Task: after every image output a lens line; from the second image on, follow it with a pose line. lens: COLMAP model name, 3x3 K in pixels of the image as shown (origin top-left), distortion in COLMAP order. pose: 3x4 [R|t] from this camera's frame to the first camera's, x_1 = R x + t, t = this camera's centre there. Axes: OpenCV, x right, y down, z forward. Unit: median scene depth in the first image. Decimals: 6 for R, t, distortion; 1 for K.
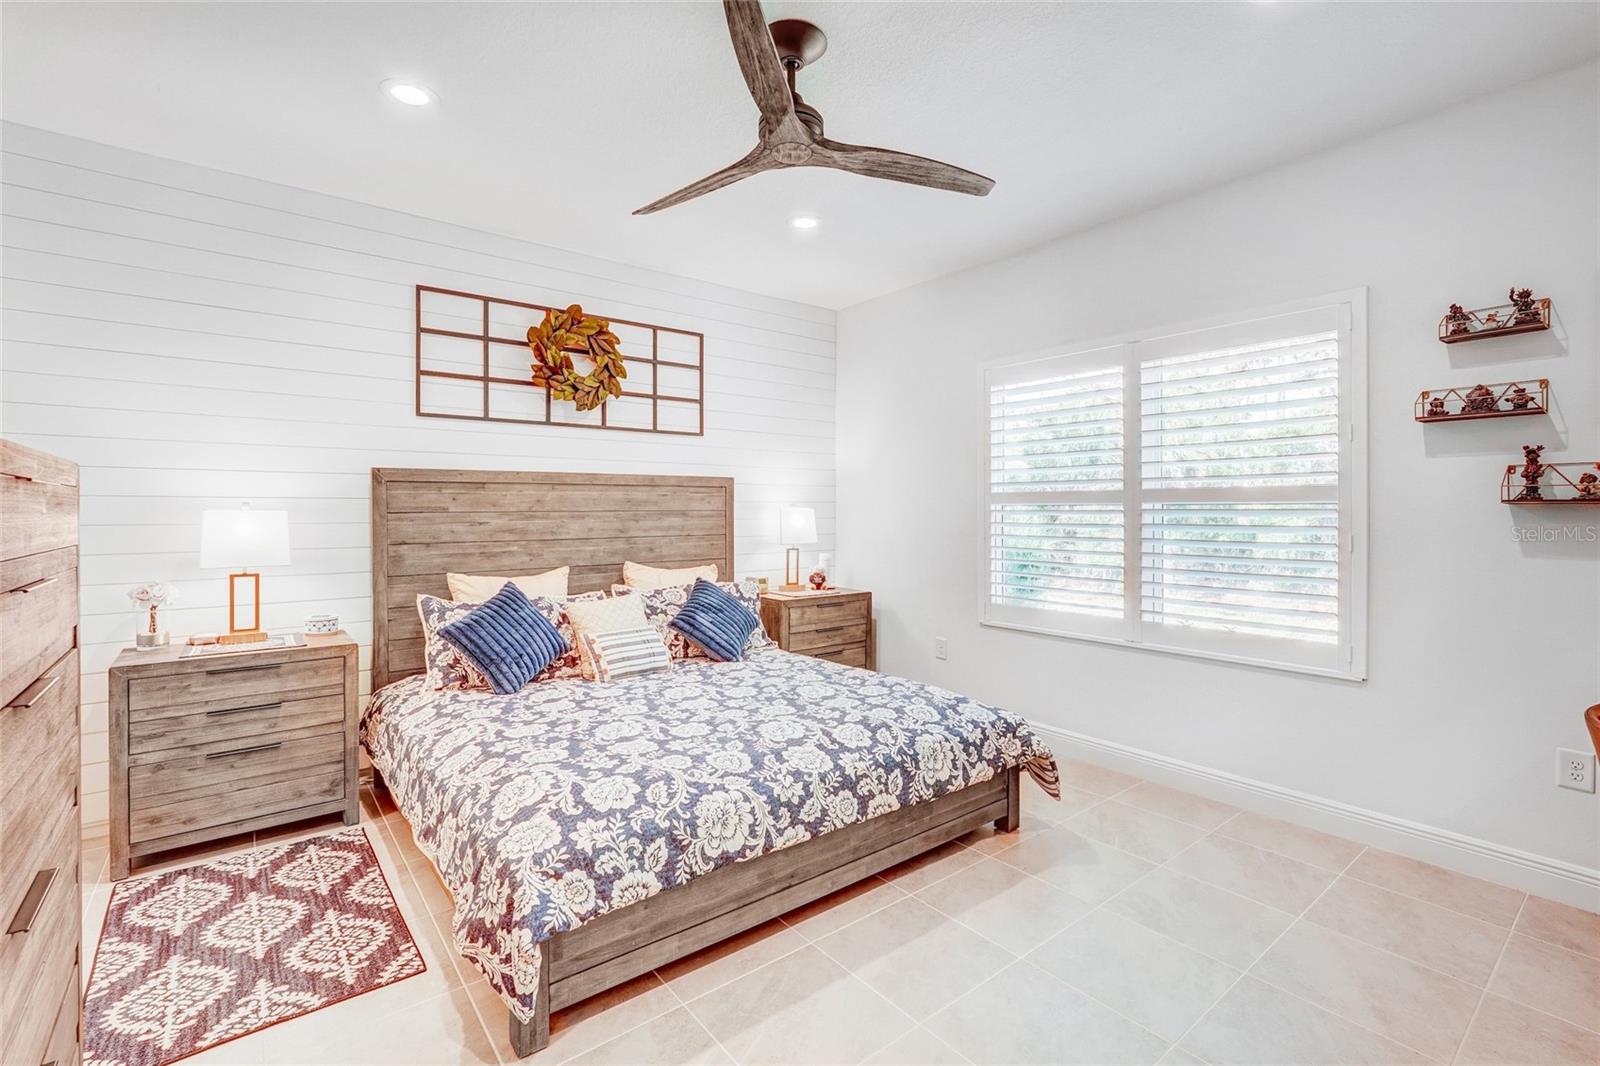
lens RADIAL K [[717.6, 0, 804.4], [0, 717.6, 523.1], [0, 0, 1]] dist [-0.013765, 0.007890]
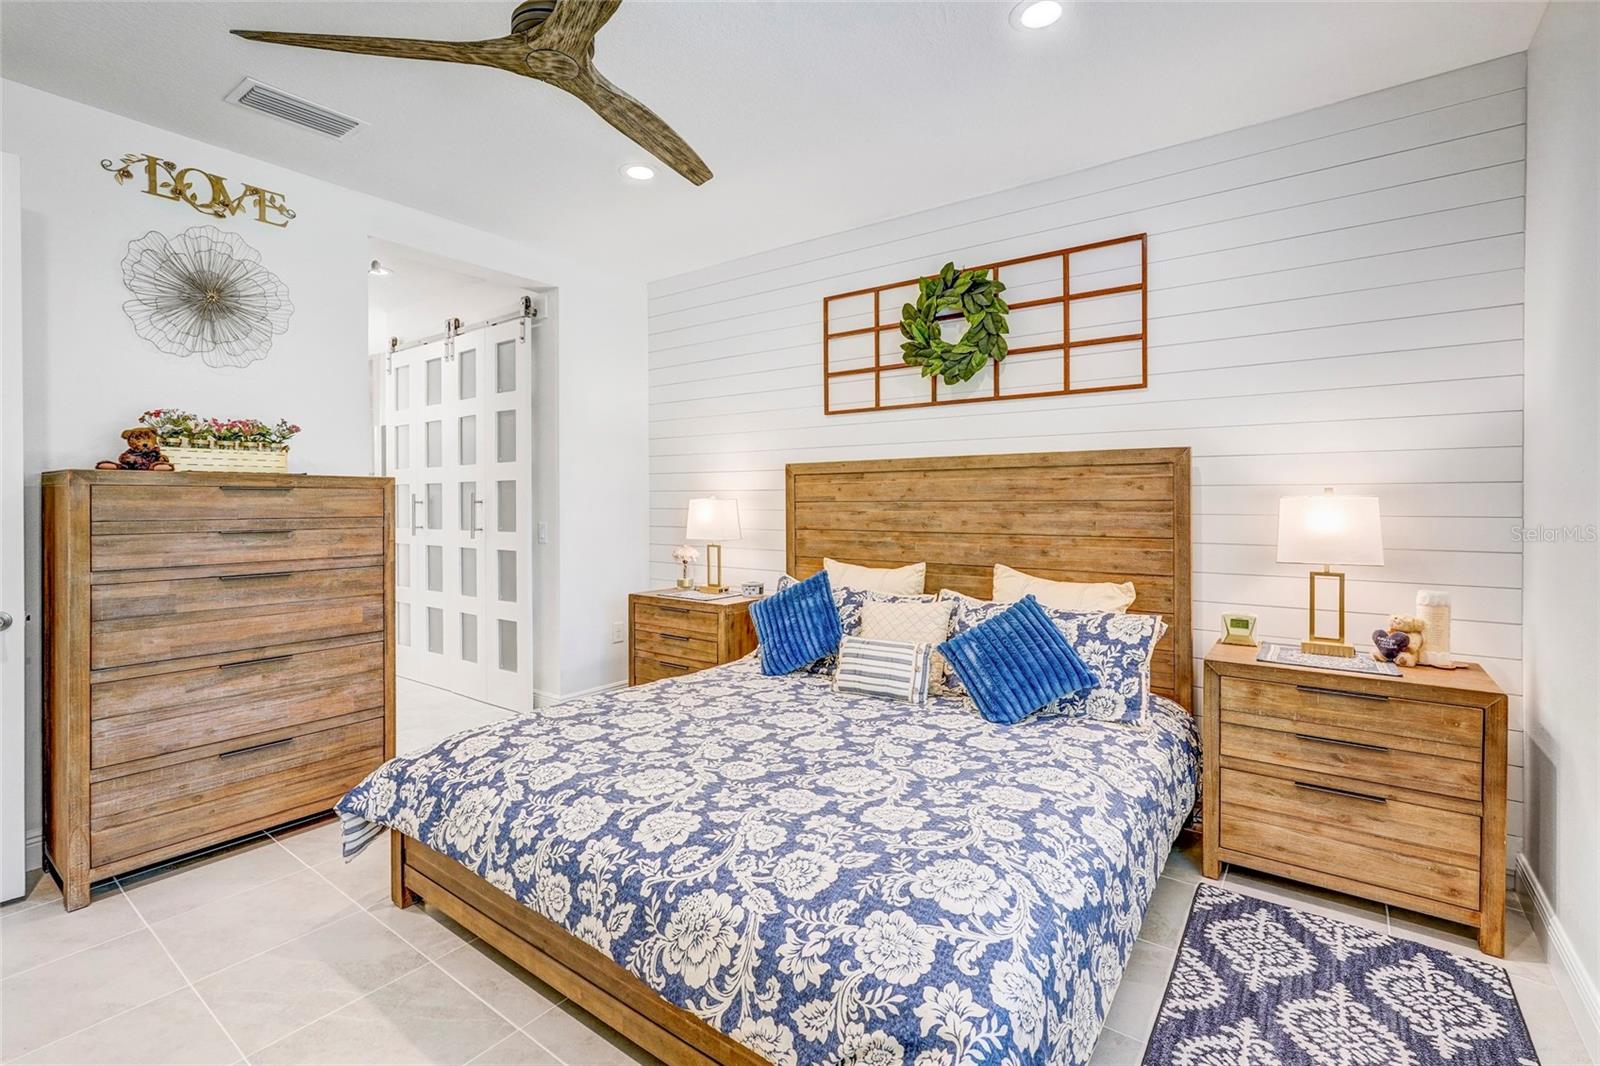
lens RADIAL K [[717.6, 0, 804.4], [0, 717.6, 523.1], [0, 0, 1]] dist [-0.013765, 0.007890]
pose [[0.264058, 0.030377, -0.964028, 0.505280], [-0.019702, 0.999465, 0.026097, -0.009535], [0.964306, 0.012102, 0.264515, 0.638590]]
